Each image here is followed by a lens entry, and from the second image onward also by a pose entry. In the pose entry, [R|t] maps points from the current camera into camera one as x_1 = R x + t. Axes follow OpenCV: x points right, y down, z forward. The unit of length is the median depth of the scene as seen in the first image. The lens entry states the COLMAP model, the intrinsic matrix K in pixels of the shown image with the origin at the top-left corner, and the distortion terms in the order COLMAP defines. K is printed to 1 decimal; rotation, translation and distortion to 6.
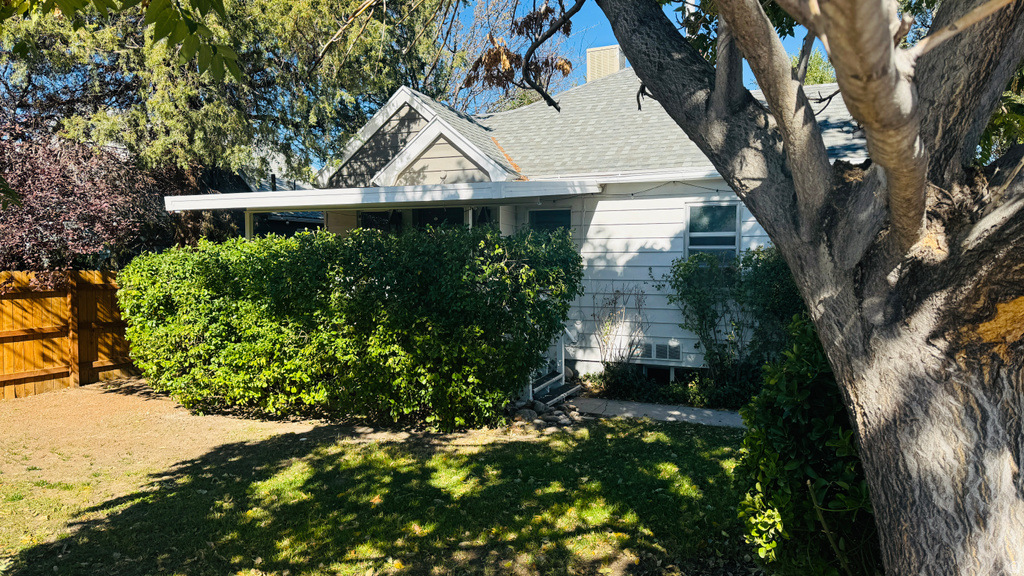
lens RADIAL K [[700.8, 0, 512.0], [0, 700.8, 288.0], [0, 0, 1]] dist [0.005234, 0.000146]
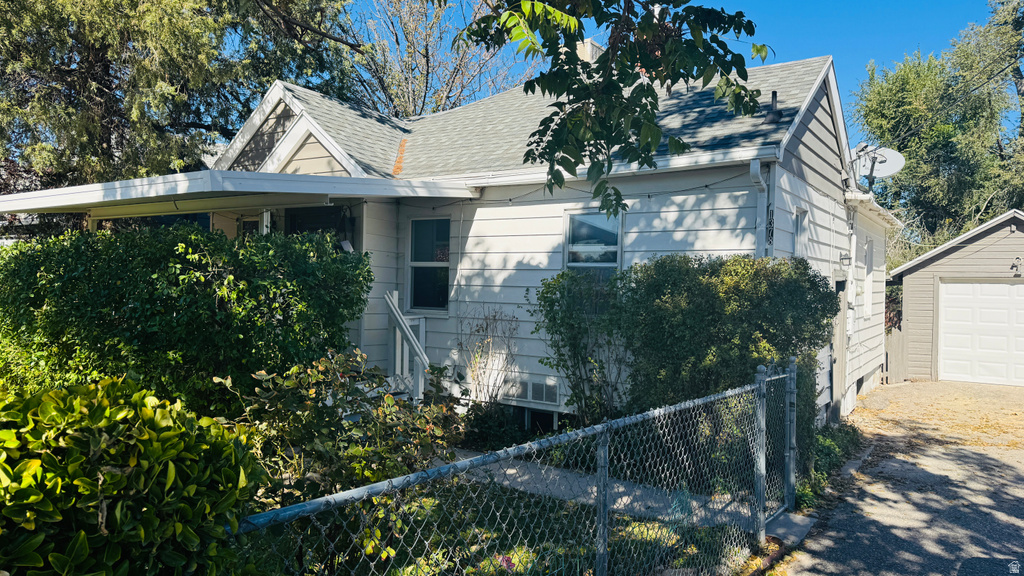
lens RADIAL K [[700.8, 0, 512.0], [0, 700.8, 288.0], [0, 0, 1]] dist [0.005234, 0.000146]
pose [[0.981853, 0.025360, -0.187941, 0.326114], [-0.032375, 0.998885, -0.034350, -0.000568], [0.186860, 0.039812, 0.981580, 0.187893]]
